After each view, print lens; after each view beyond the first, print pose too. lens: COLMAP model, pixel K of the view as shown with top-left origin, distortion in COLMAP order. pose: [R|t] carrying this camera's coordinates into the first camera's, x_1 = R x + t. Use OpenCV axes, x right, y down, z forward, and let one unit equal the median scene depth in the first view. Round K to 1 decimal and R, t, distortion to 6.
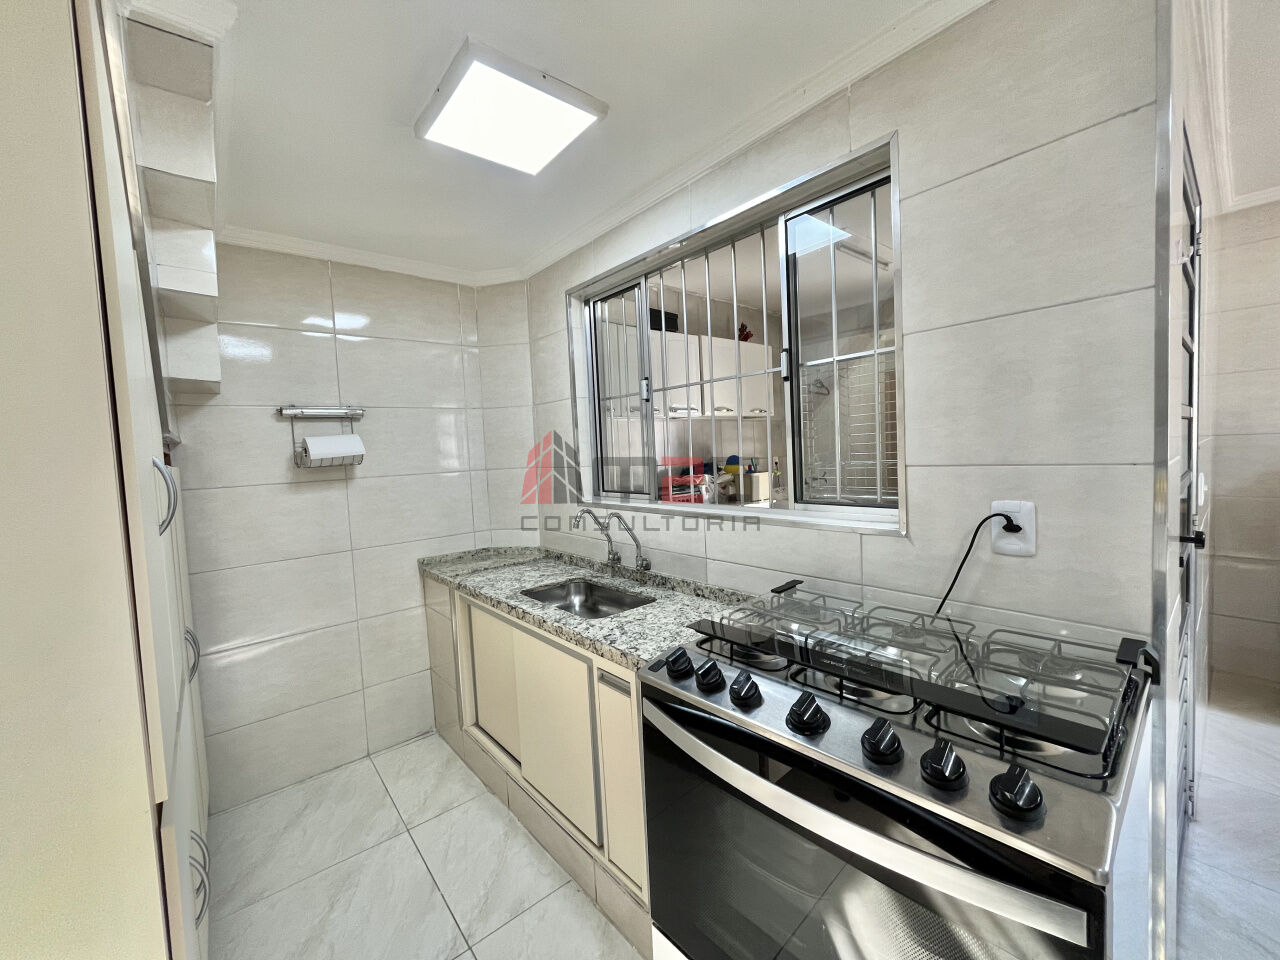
lens RADIAL K [[516.5, 0, 641.3], [0, 516.5, 477.0], [0, 0, 1]] dist [-0.003114, 0.000549]
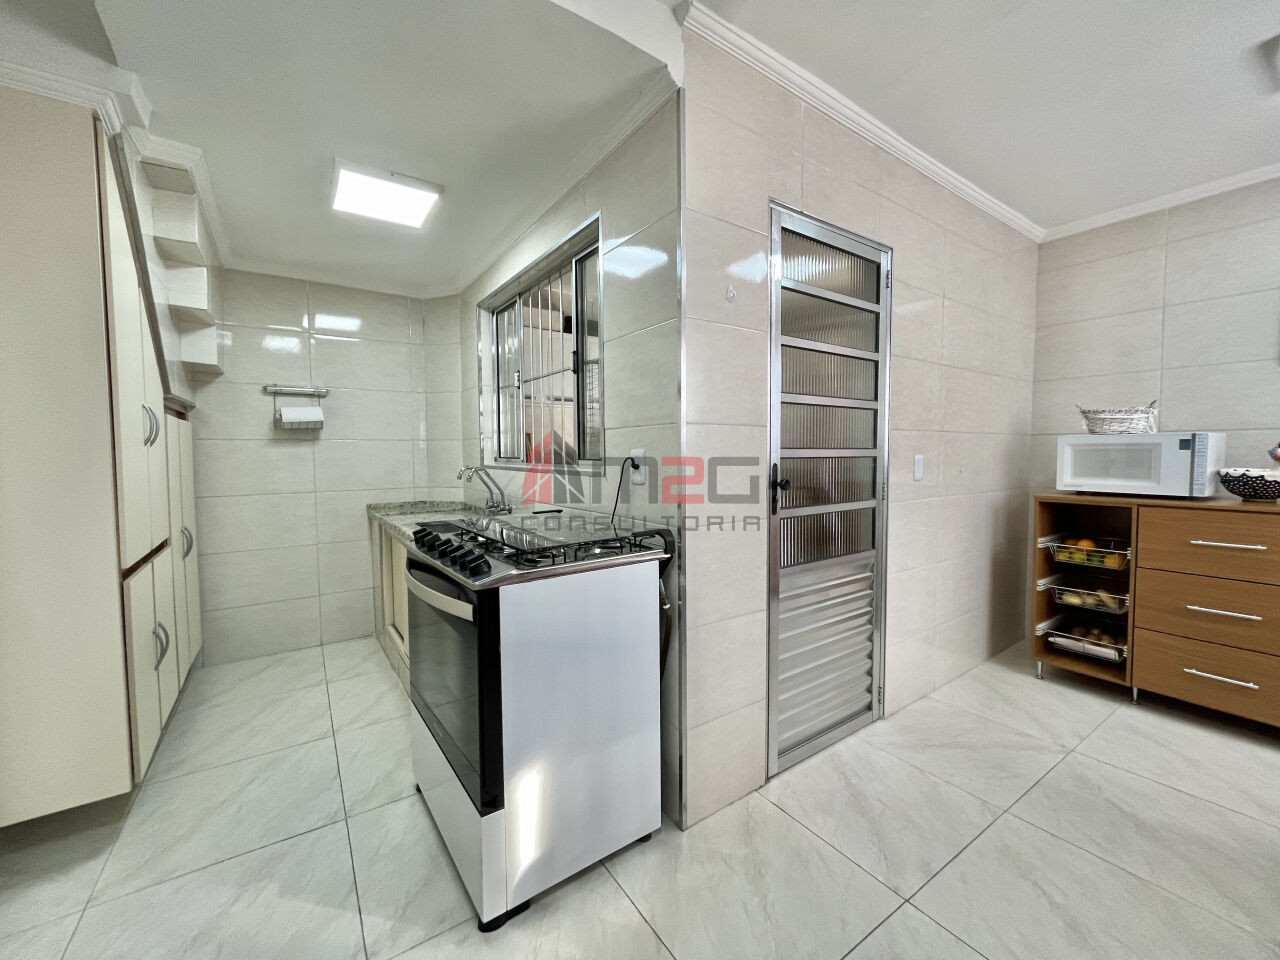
lens RADIAL K [[516.5, 0, 641.3], [0, 516.5, 476.8], [0, 0, 1]] dist [-0.003114, 0.000549]
pose [[0.994431, 0.045515, -0.095053, 0.465033], [-0.045765, 0.998952, -0.000451, 0.068331], [0.094933, 0.004798, 0.995472, -0.302096]]
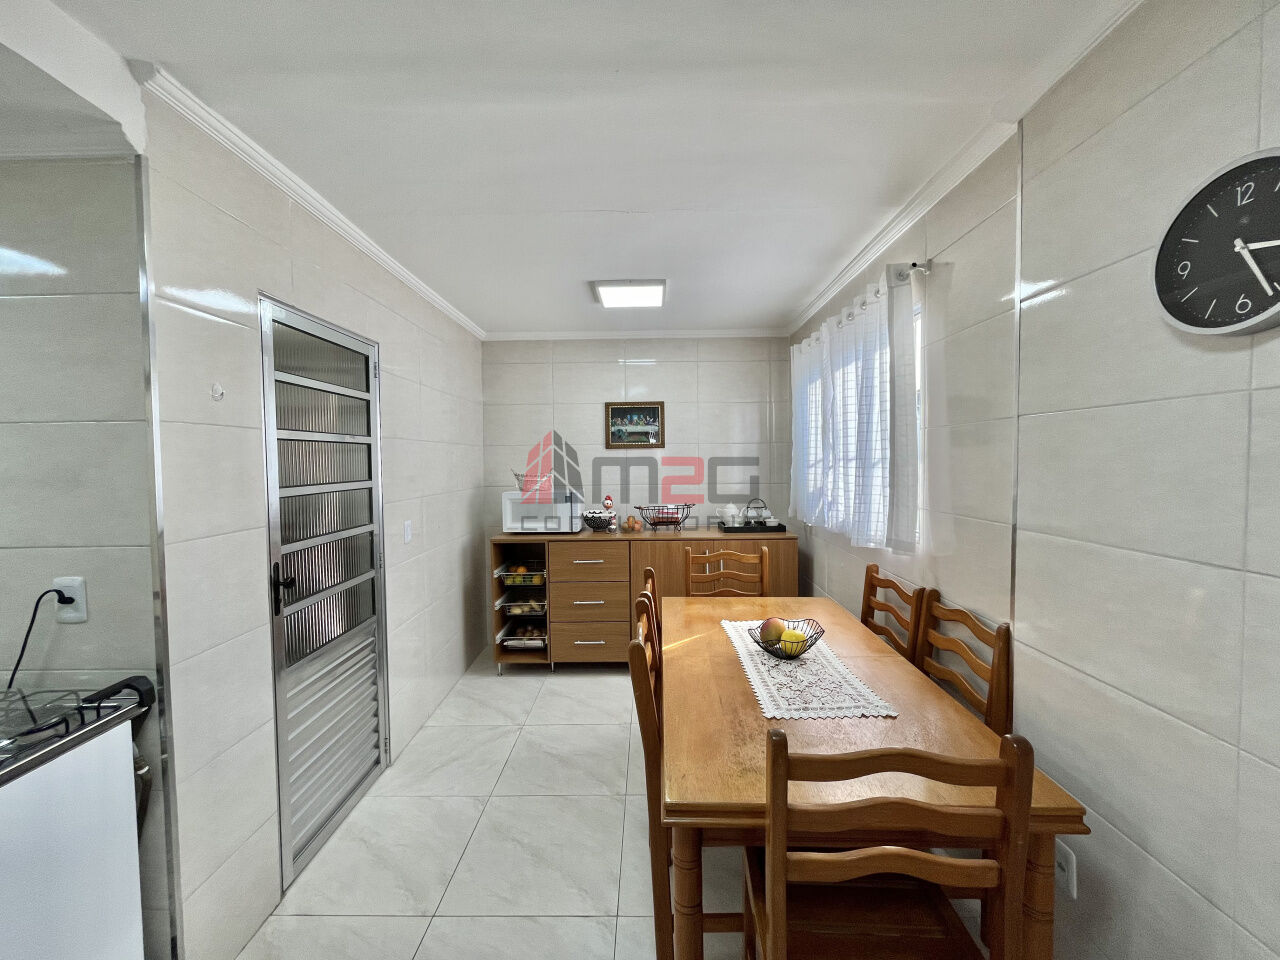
lens RADIAL K [[516.5, 0, 640.3], [0, 516.5, 476.6], [0, 0, 1]] dist [-0.003114, 0.000549]
pose [[0.651309, 0.012619, 0.758707, 0.354145], [0.022424, 0.999105, -0.035868, -0.059485], [-0.758481, 0.040374, 0.650443, -0.413564]]
